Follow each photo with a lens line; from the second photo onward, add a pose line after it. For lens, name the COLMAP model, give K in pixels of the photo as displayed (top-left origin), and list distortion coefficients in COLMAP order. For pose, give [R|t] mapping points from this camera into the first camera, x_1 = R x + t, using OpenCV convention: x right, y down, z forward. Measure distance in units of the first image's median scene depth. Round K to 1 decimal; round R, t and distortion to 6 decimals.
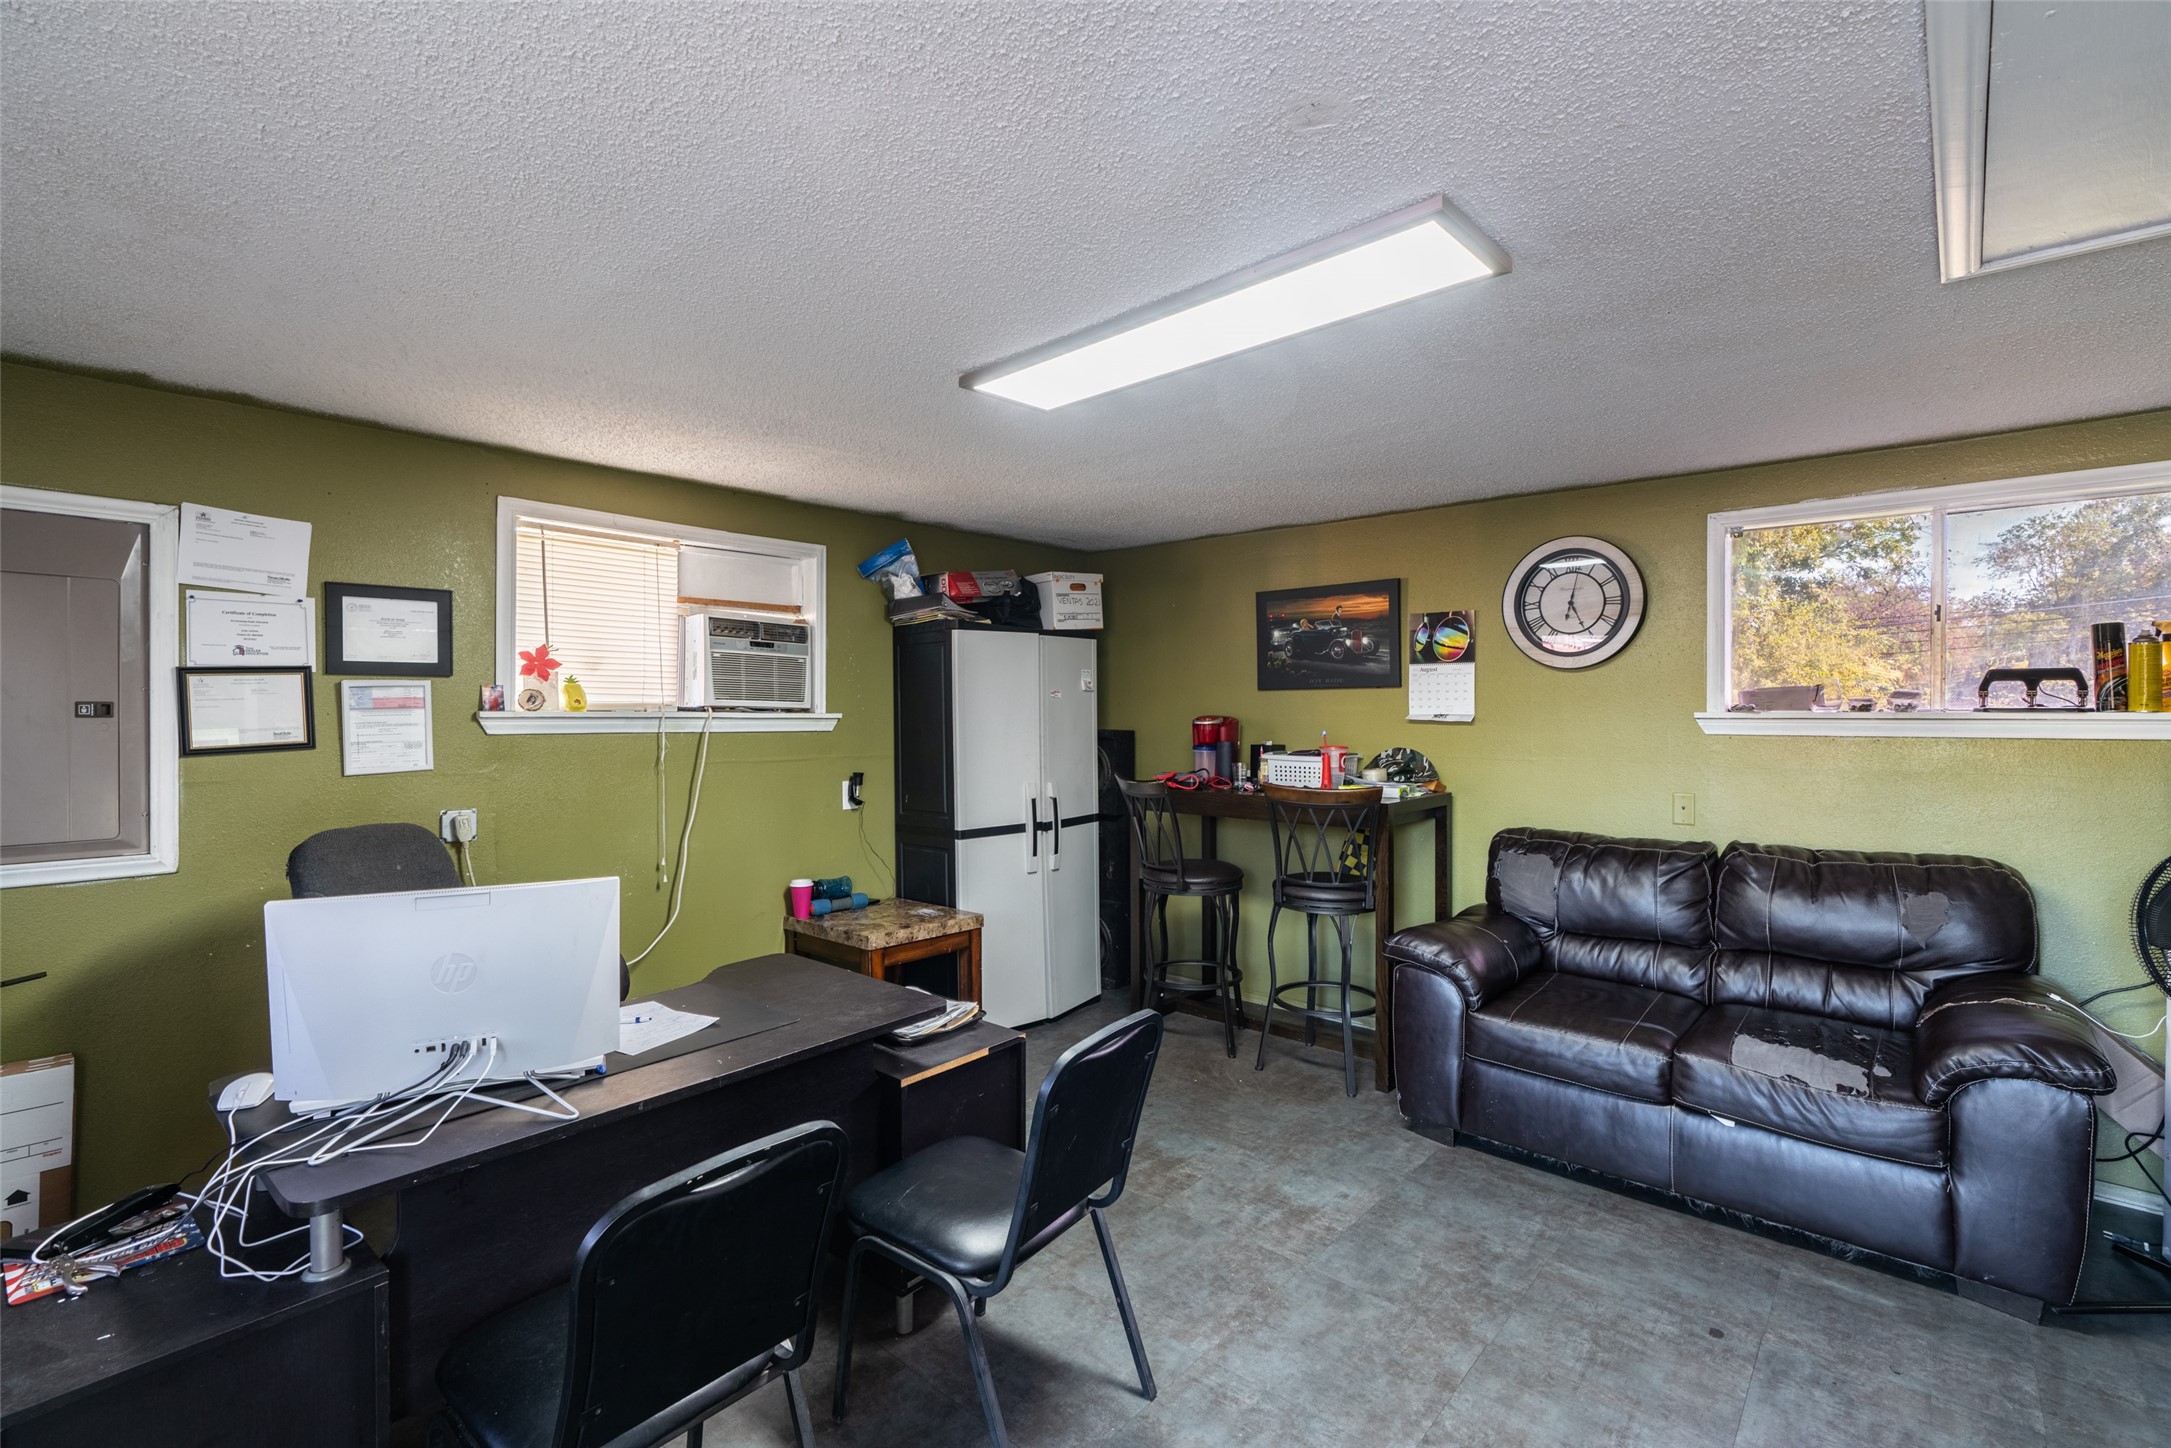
lens RADIAL K [[978.7, 0, 1085.5], [0, 978.7, 724.0], [0, 0, 1]] dist [0.000880, 0.000211]
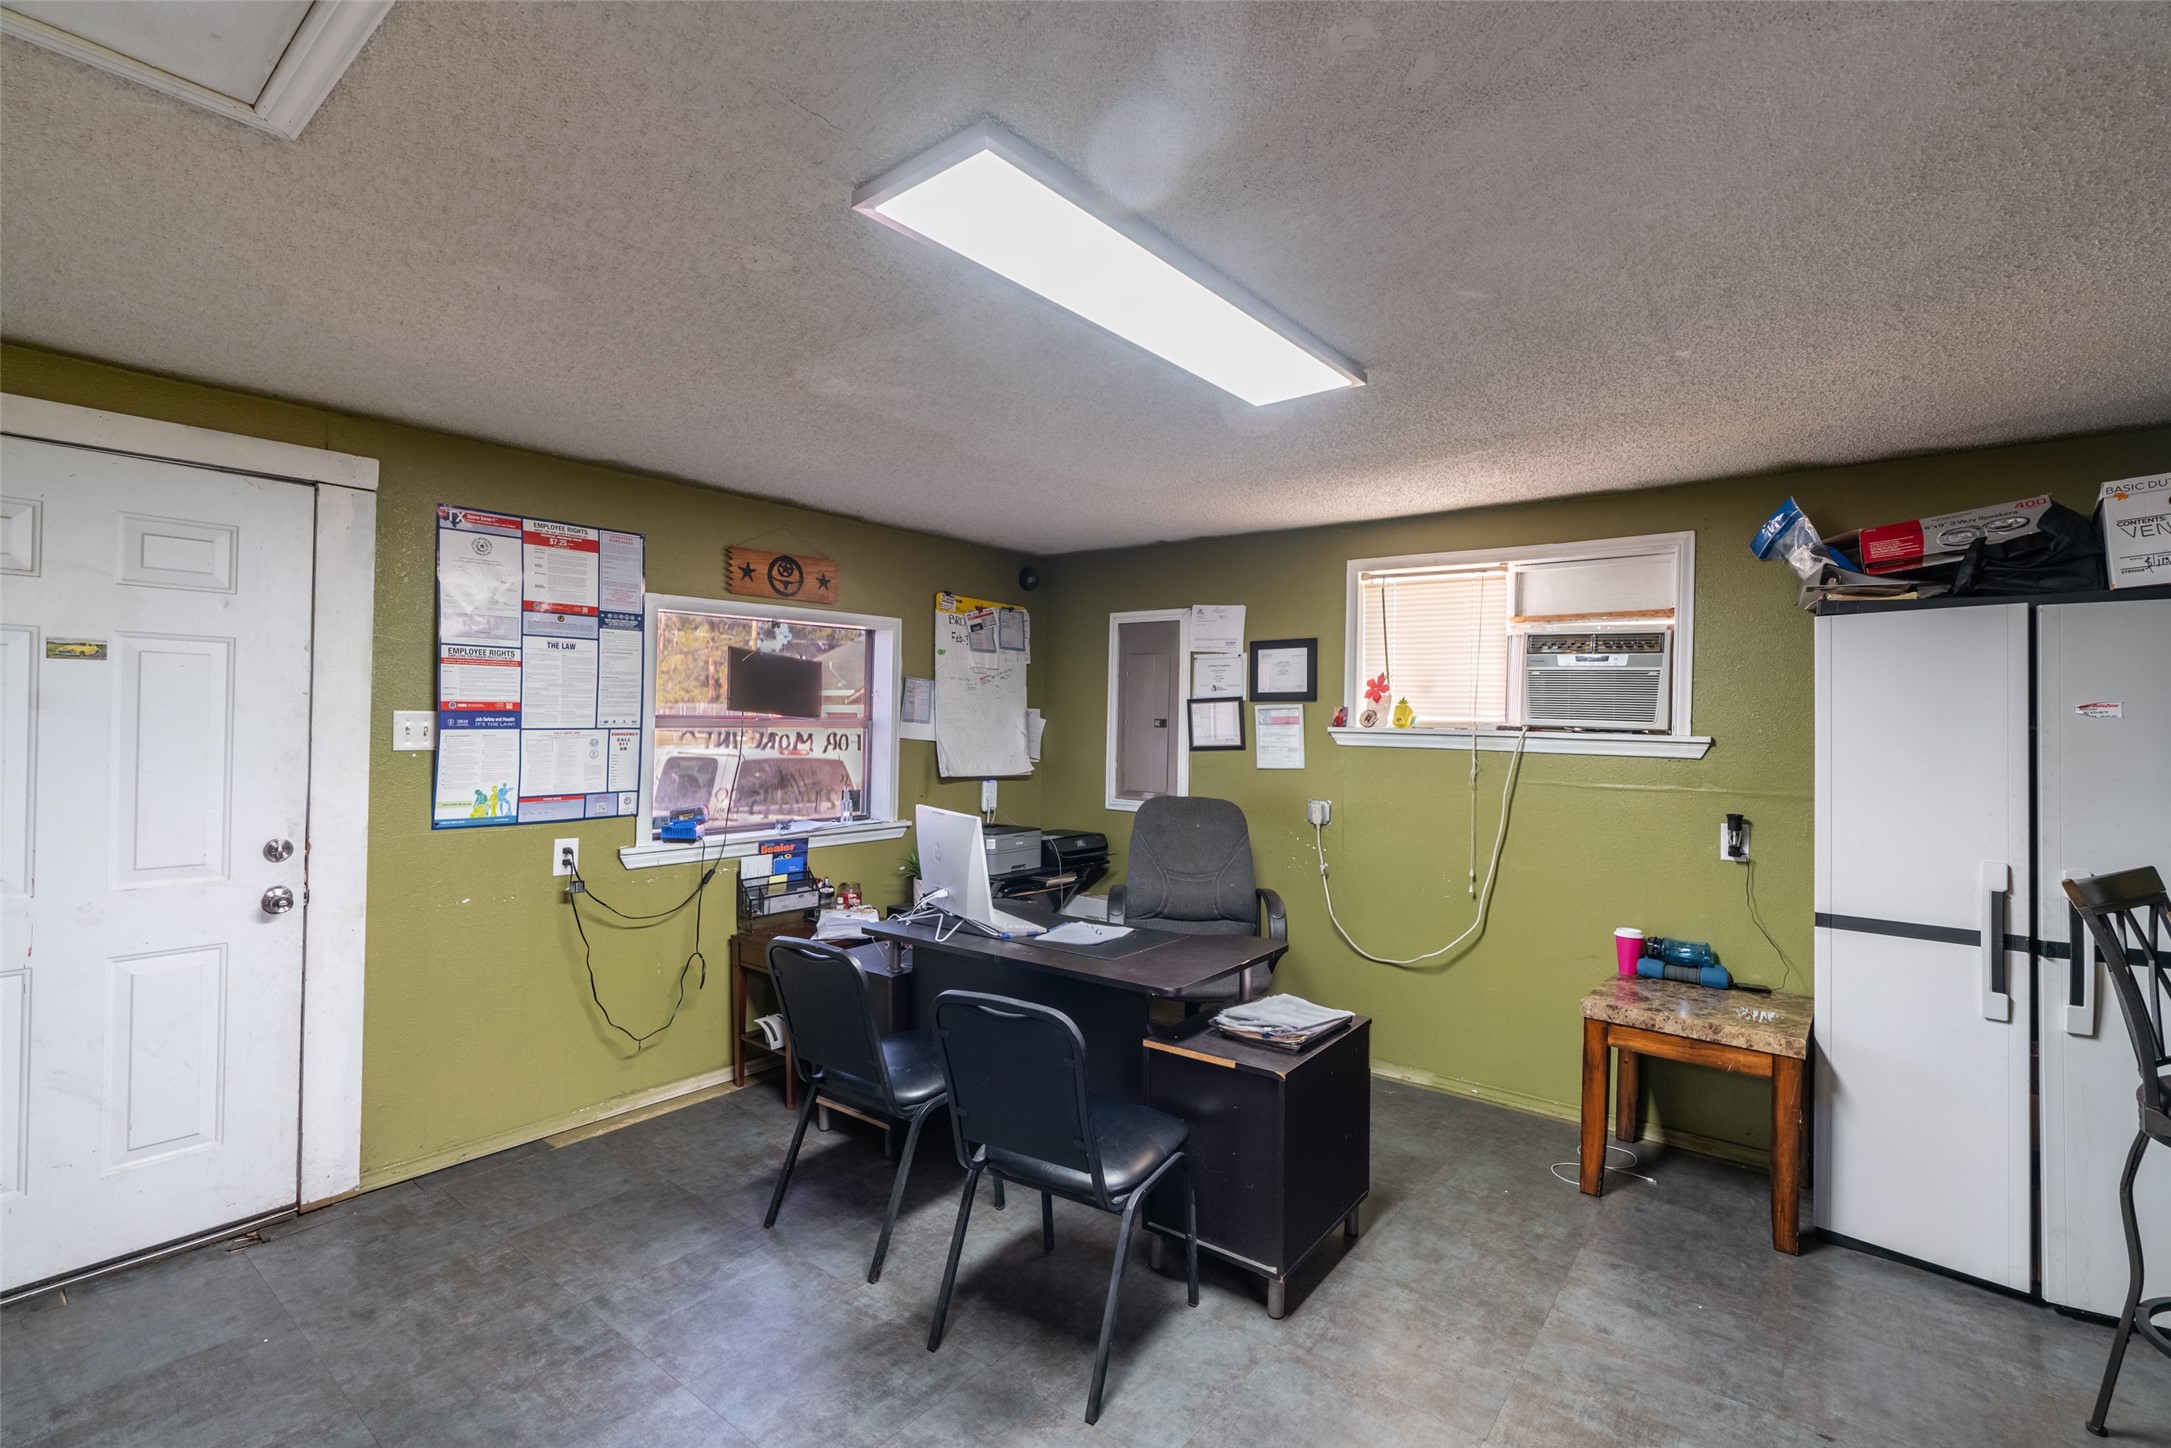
lens RADIAL K [[978.7, 0, 1085.5], [0, 978.7, 724.0], [0, 0, 1]] dist [0.000880, 0.000211]
pose [[0.062423, 0.002697, -0.998046, 0.681945], [-0.031386, 0.999507, 0.000738, -0.007707], [0.997556, 0.031279, 0.062477, 0.594659]]
